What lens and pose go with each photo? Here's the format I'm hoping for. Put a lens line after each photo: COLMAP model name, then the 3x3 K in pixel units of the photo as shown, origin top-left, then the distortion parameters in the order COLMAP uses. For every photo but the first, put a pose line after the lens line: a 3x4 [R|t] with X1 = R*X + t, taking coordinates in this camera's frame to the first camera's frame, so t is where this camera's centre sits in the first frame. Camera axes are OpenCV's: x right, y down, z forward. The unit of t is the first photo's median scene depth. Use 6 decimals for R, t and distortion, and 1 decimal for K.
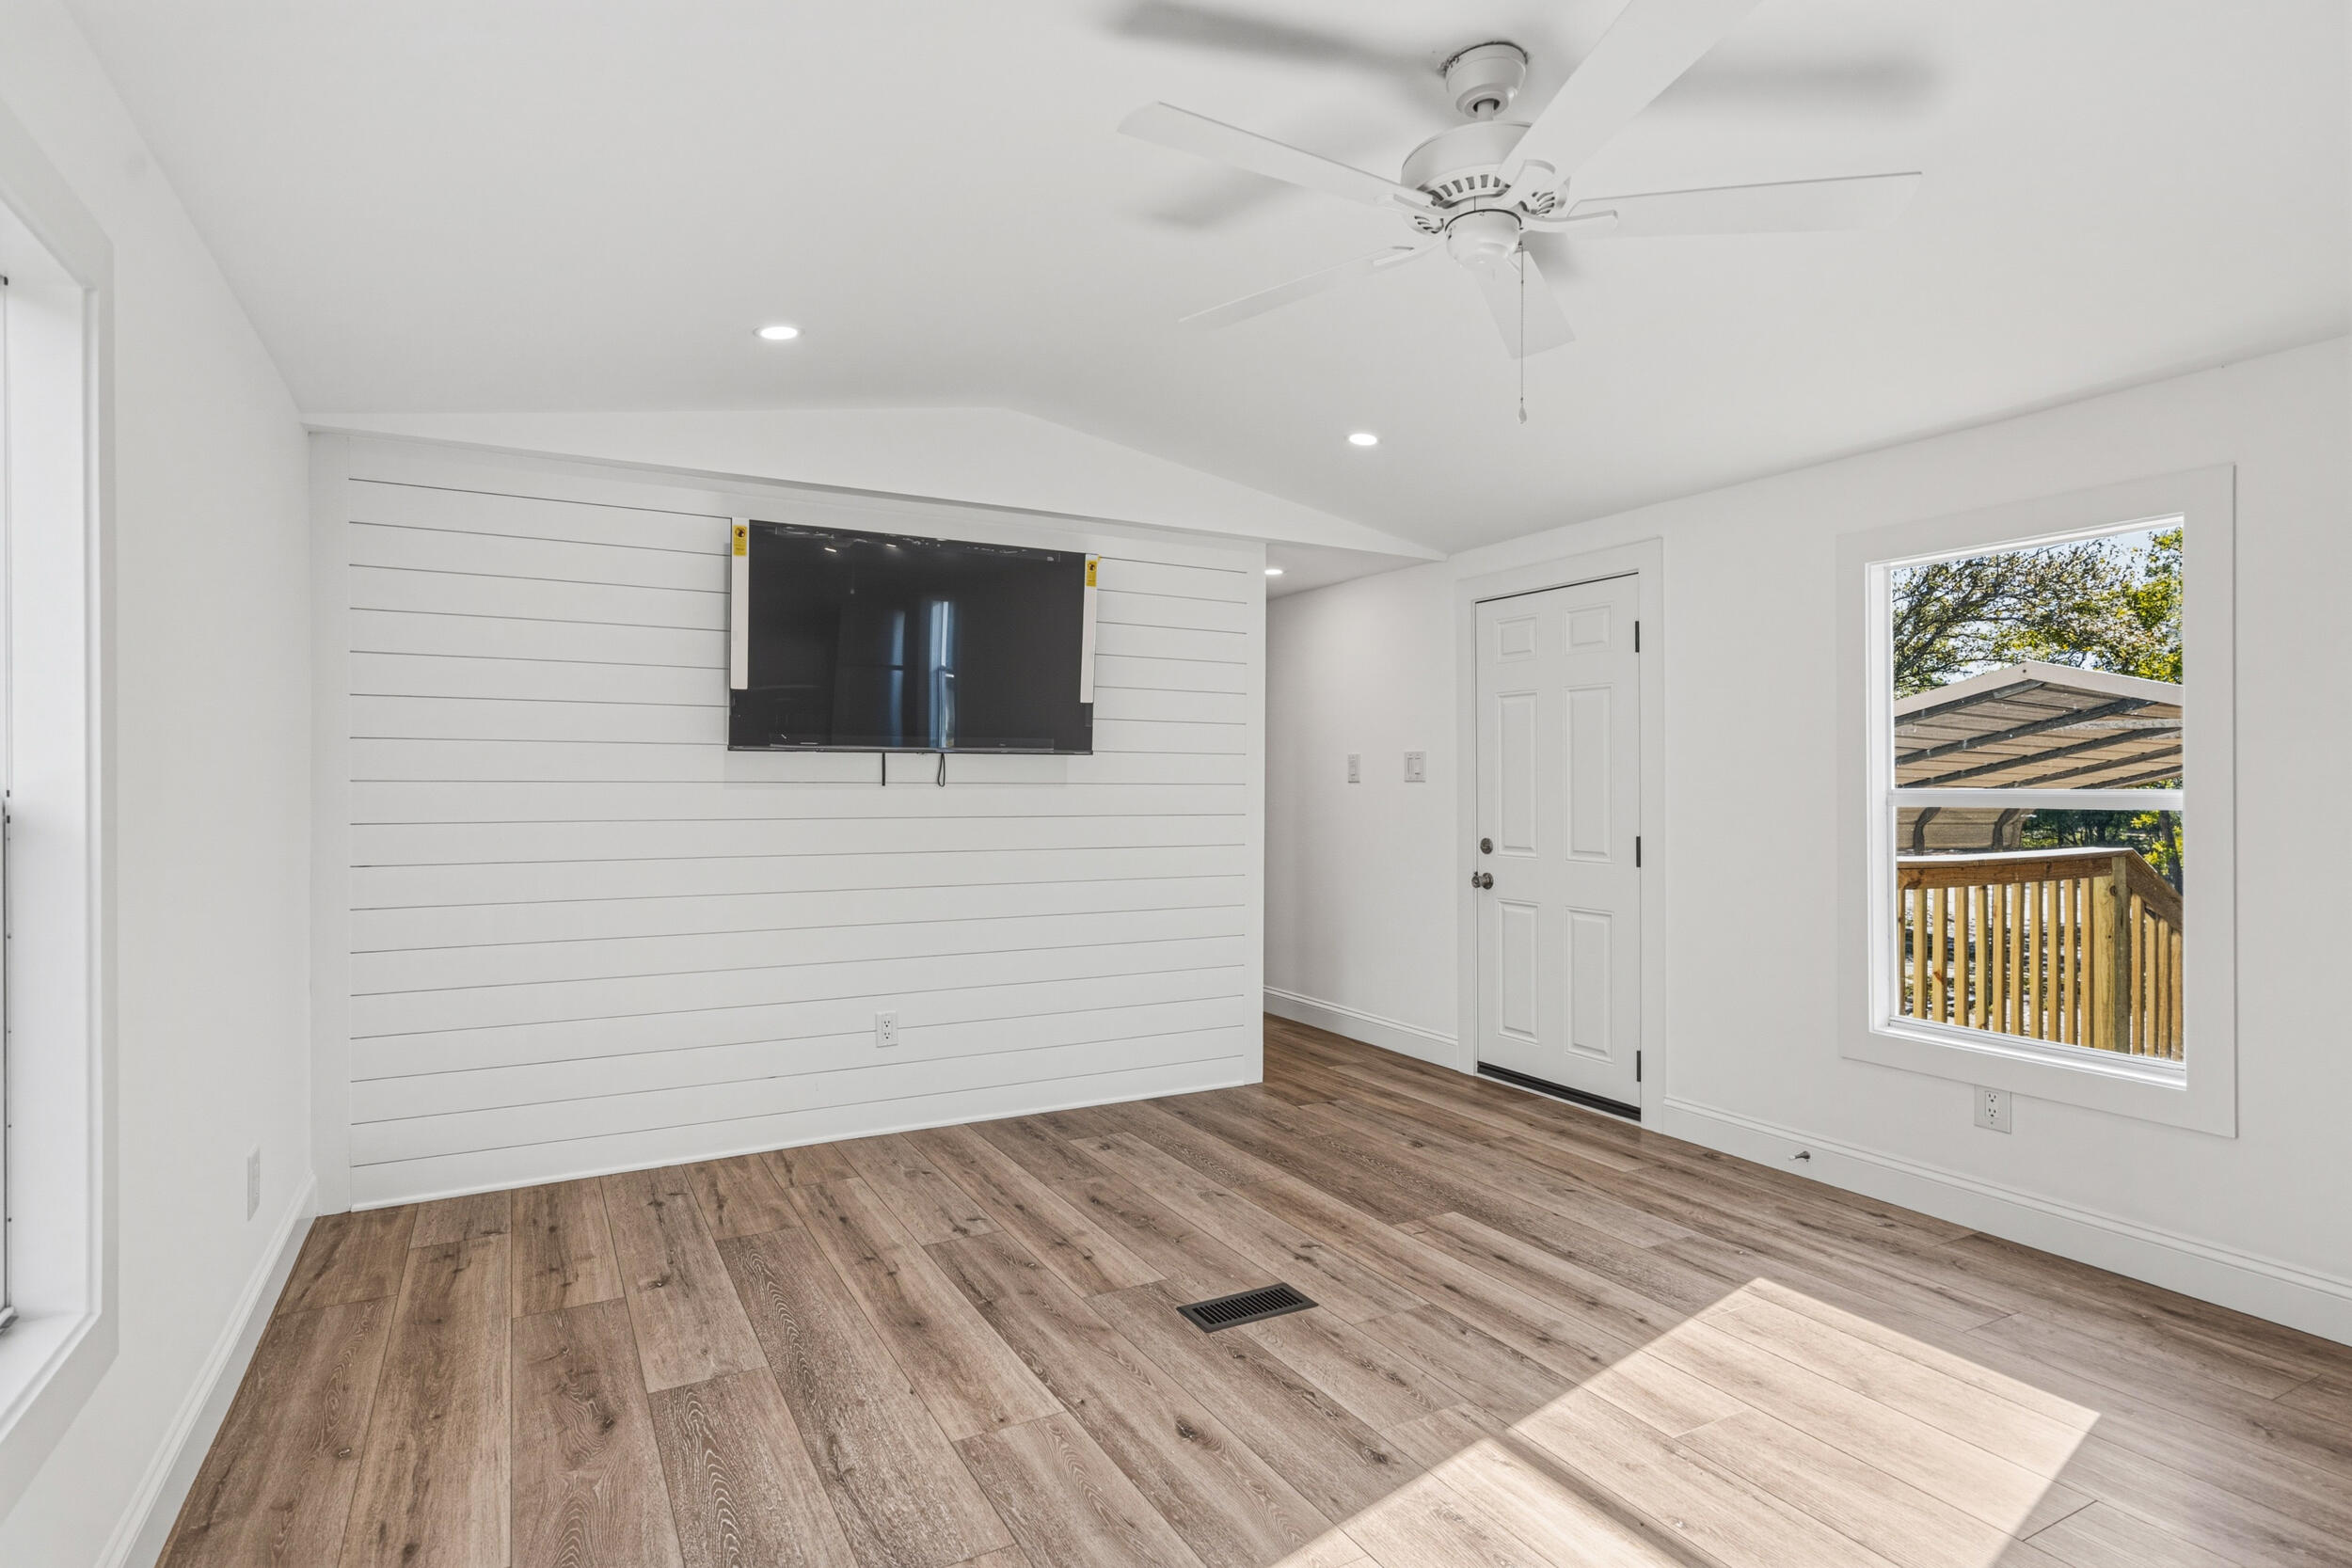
lens RADIAL K [[1197.5, 0, 1183.0], [0, 1197.5, 784.3], [0, 0, 1]] dist [0.001601, 0.001180]
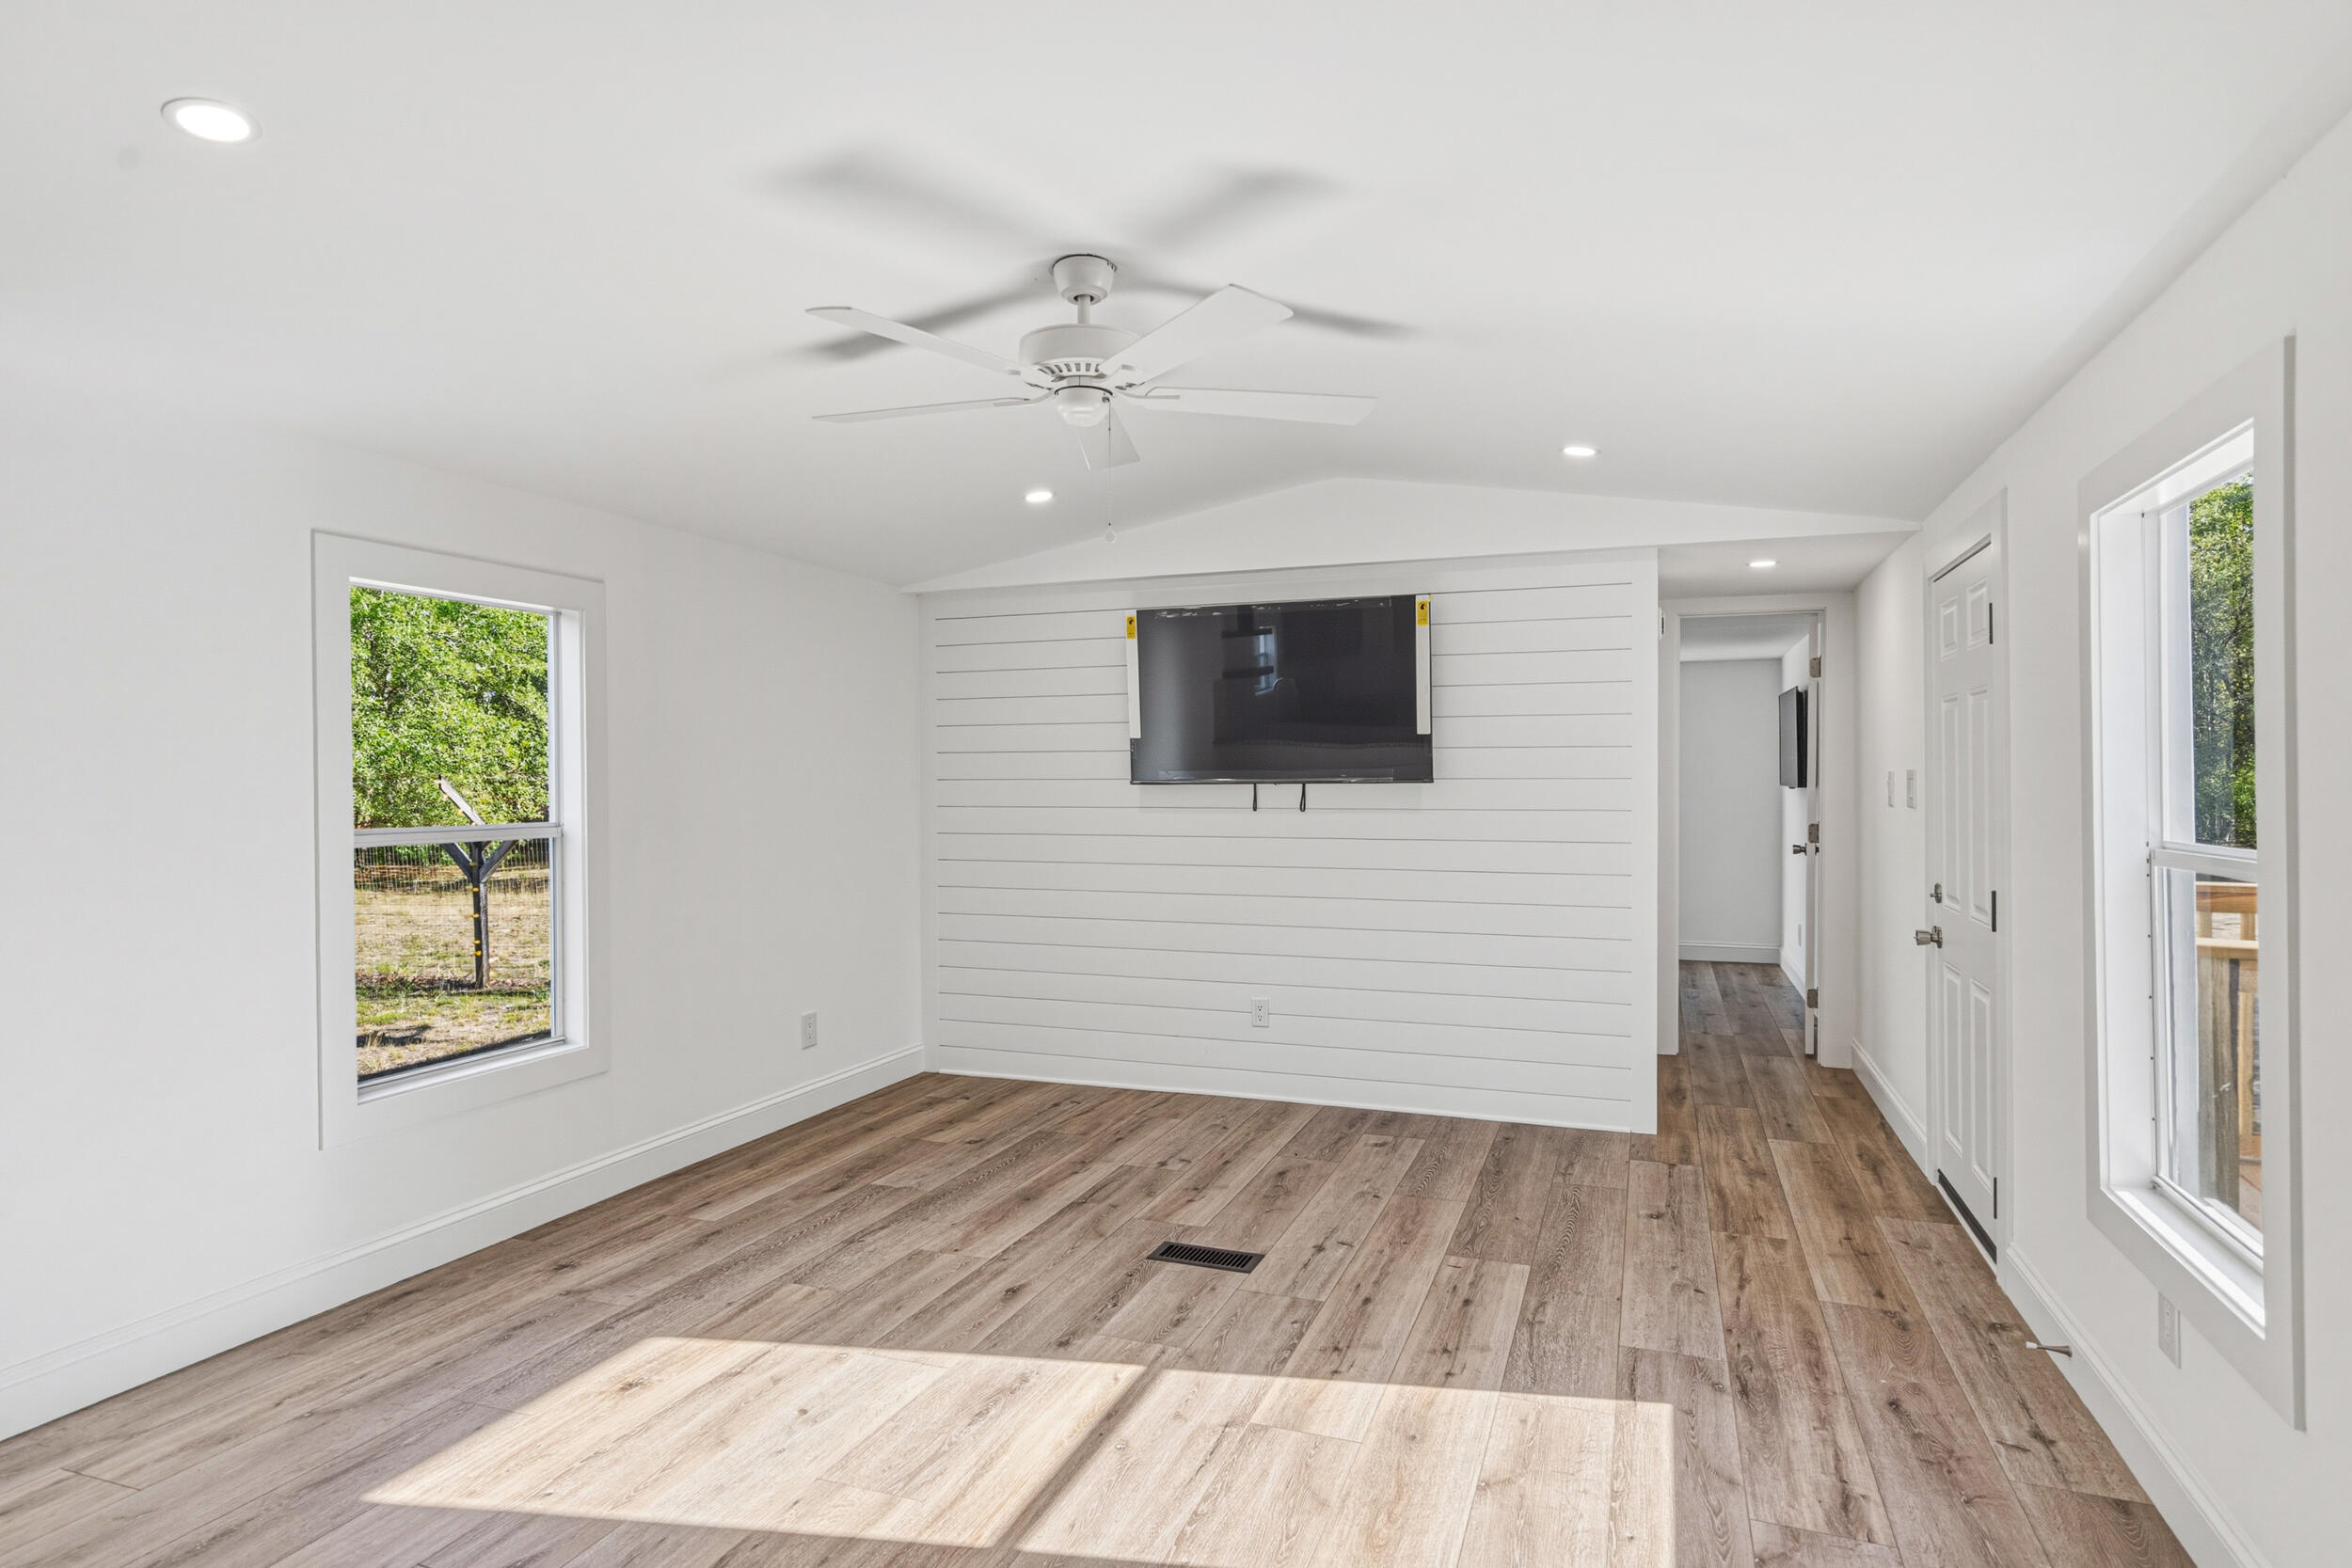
lens RADIAL K [[1289.4, 0, 1173.9], [0, 1289.4, 789.2], [0, 0, 1]] dist [-0.000087, 0.005458]
pose [[0.650282, -0.000038, -0.759693, 0.830916], [0.004523, 0.999982, 0.003821, -0.031419], [0.759679, -0.005921, 0.650271, 0.111634]]
